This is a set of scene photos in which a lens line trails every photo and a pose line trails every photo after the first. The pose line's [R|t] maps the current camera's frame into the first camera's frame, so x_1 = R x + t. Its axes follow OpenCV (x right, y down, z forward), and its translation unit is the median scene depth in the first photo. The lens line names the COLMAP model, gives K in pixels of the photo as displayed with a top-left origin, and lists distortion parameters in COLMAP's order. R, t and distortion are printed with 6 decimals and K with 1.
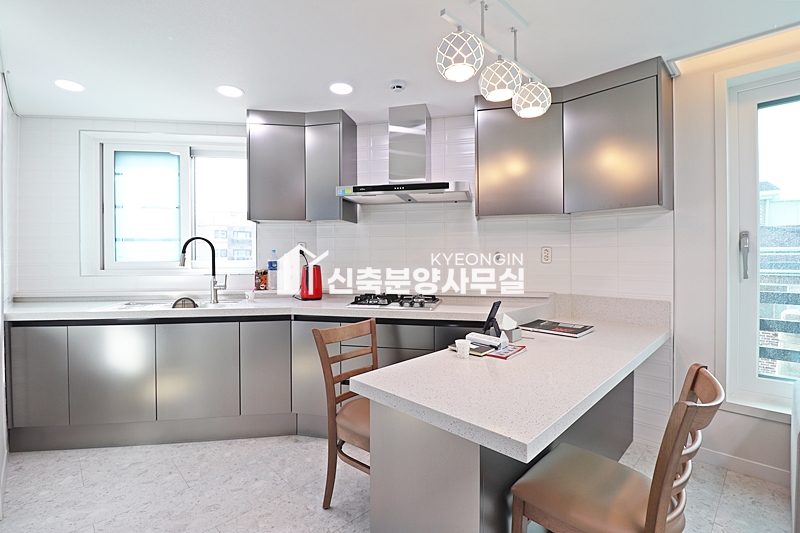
lens RADIAL K [[369.1, 0, 401.5], [0, 369.1, 259.4], [0, 0, 1]] dist [0.000208, -0.014836]
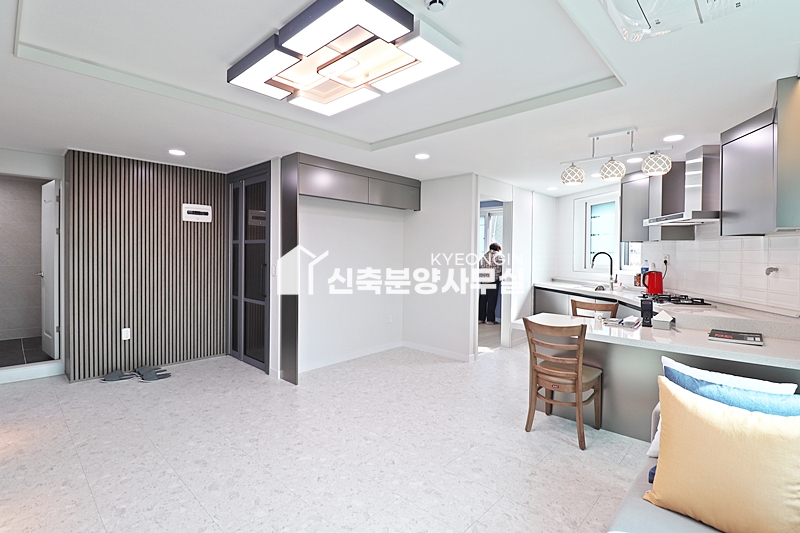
lens RADIAL K [[379.7, 0, 401.6], [0, 379.7, 259.4], [0, 0, 1]] dist [0.000243, -0.014322]
pose [[0.036808, 0.019217, -0.999138, 1.228770], [-0.012935, 0.999740, 0.018752, -0.047288], [0.999239, 0.012234, 0.037047, -0.048978]]
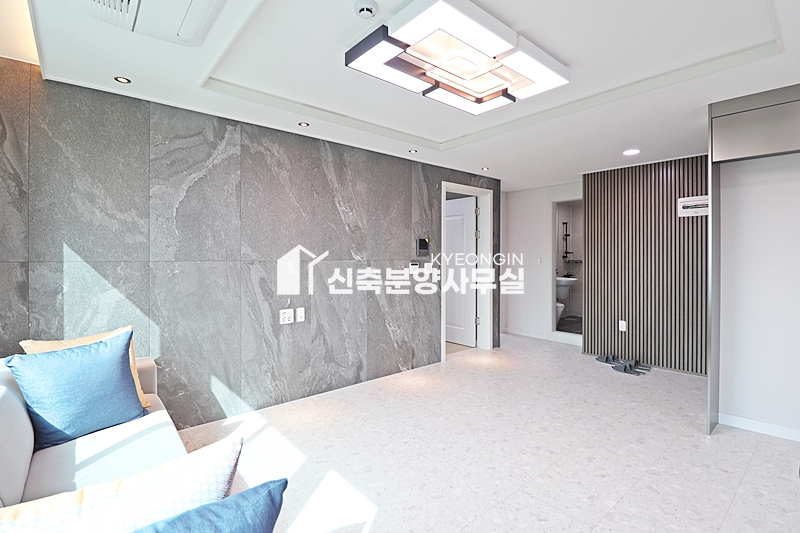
lens RADIAL K [[377.2, 0, 401.8], [0, 377.2, 259.1], [0, 0, 1]] dist [-0.000378, -0.013281]
pose [[-0.997153, 0.002989, 0.075342, 0.571328], [0.003522, 0.999970, 0.006939, -0.019880], [-0.075319, 0.007184, -0.997134, 0.614971]]
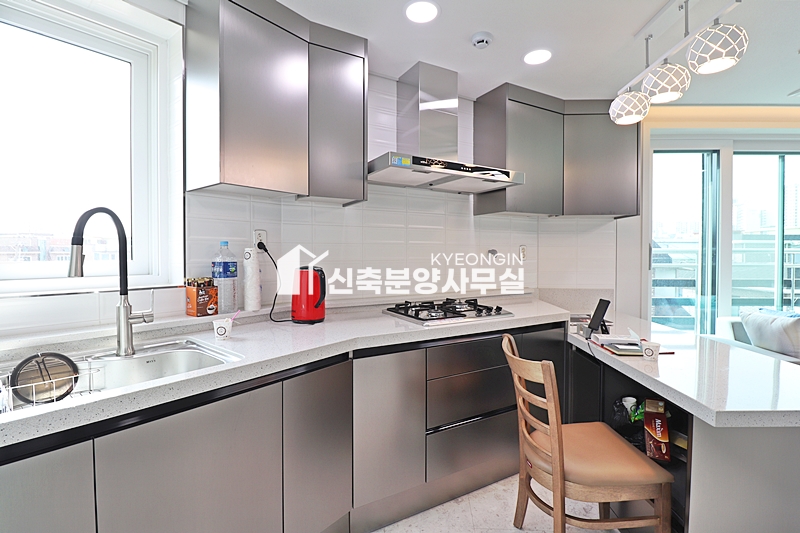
lens RADIAL K [[371.2, 0, 397.6], [0, 371.2, 260.5], [0, 0, 1]] dist [-0.001203, -0.014521]
pose [[0.744611, -0.008122, 0.667450, -0.563658], [-0.002184, 0.999891, 0.014604, -0.006045], [-0.667496, -0.012332, 0.744512, 0.429800]]
